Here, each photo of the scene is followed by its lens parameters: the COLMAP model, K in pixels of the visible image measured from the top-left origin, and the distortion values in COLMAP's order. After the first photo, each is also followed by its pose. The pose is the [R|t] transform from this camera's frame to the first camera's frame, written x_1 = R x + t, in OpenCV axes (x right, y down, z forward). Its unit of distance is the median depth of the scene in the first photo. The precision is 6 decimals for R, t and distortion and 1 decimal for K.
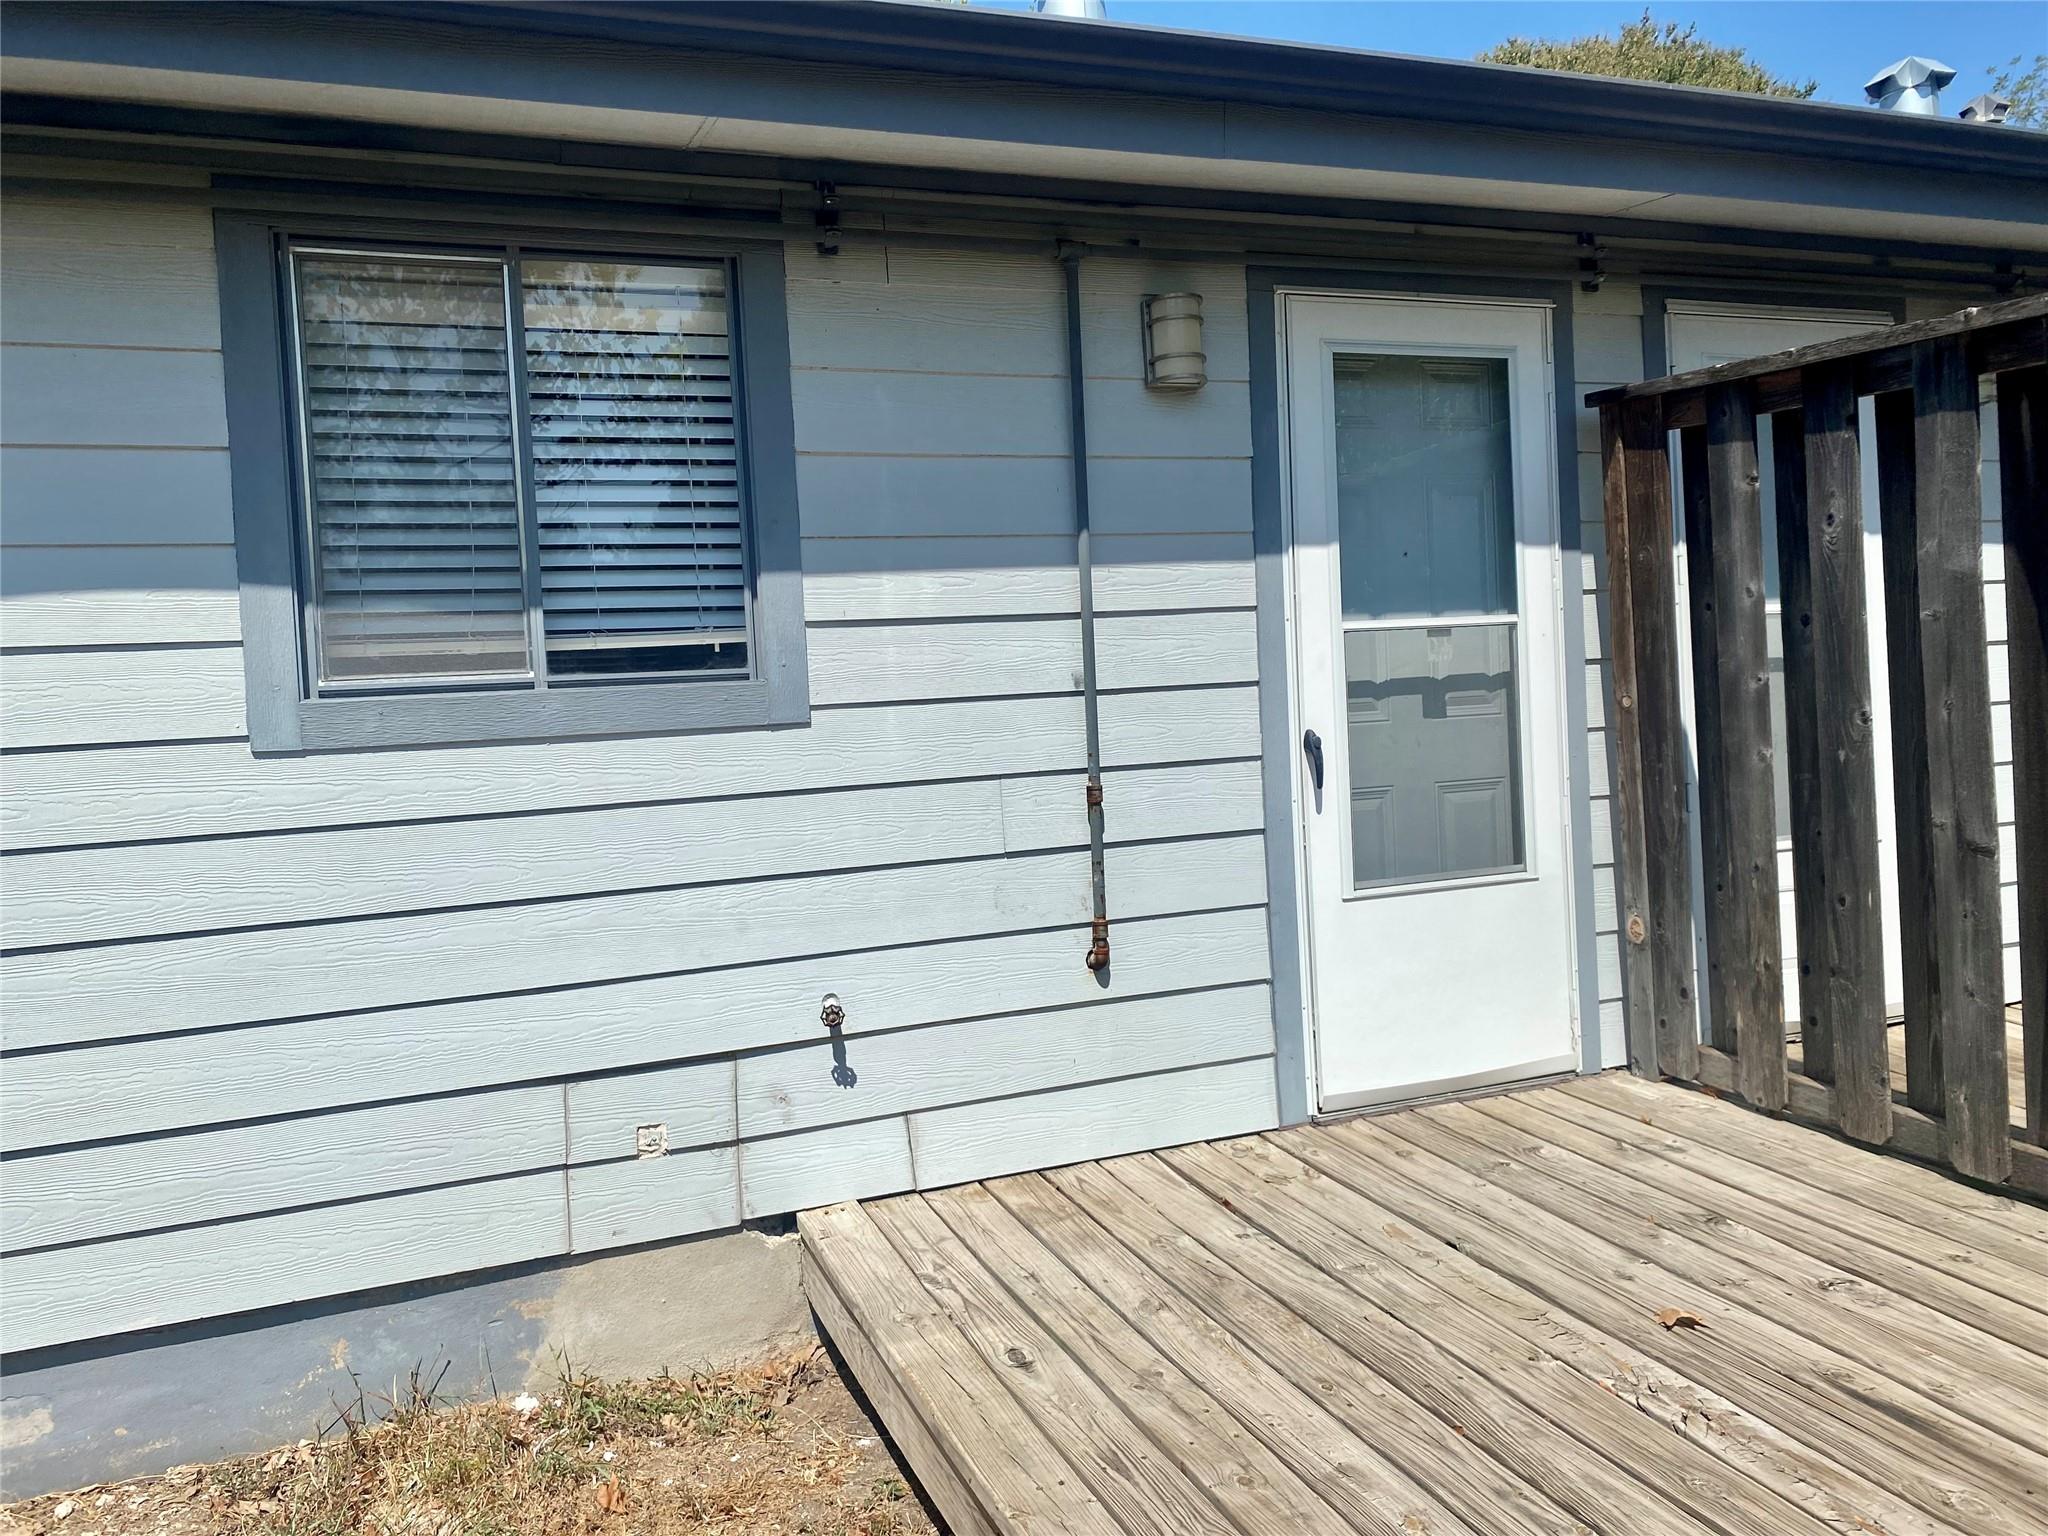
lens RADIAL K [[1546.6, 0, 1017.7], [0, 1546.6, 763.4], [0, 0, 1]] dist [0.037070, -0.023977]
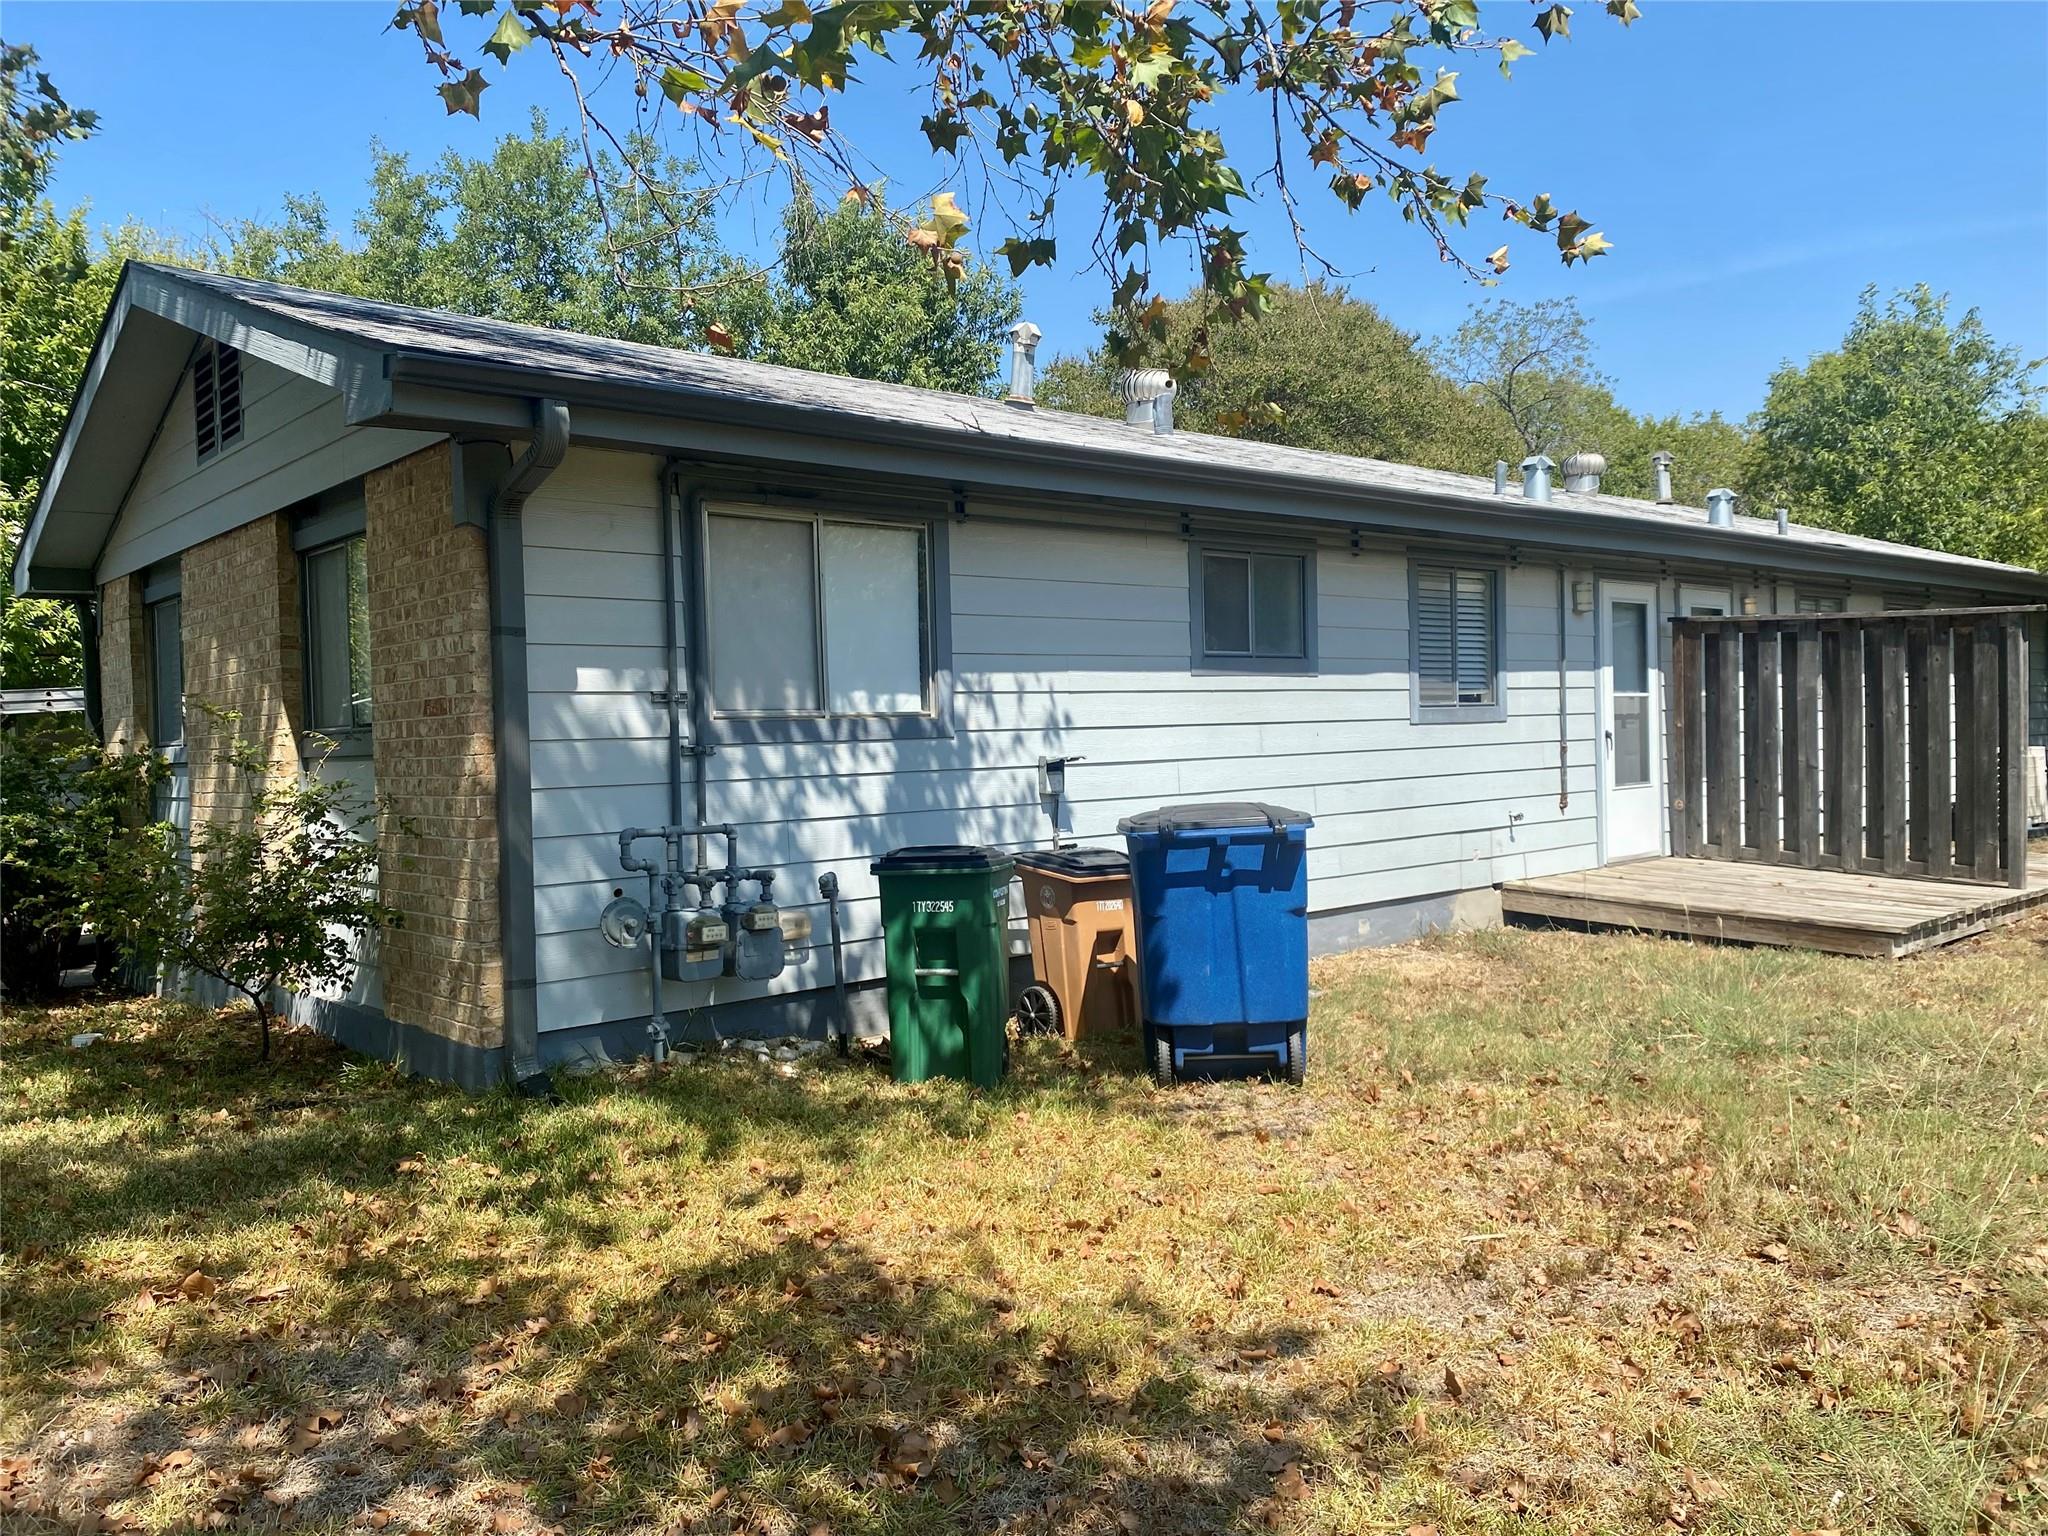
lens RADIAL K [[1546.6, 0, 1029.7], [0, 1546.6, 771.3], [0, 0, 1]] dist [0.037070, -0.023977]
pose [[0.939816, 0.019331, 0.341134, -1.914109], [-0.008648, 0.999424, -0.032809, 0.168203], [-0.341571, 0.027884, 0.939442, -1.434711]]
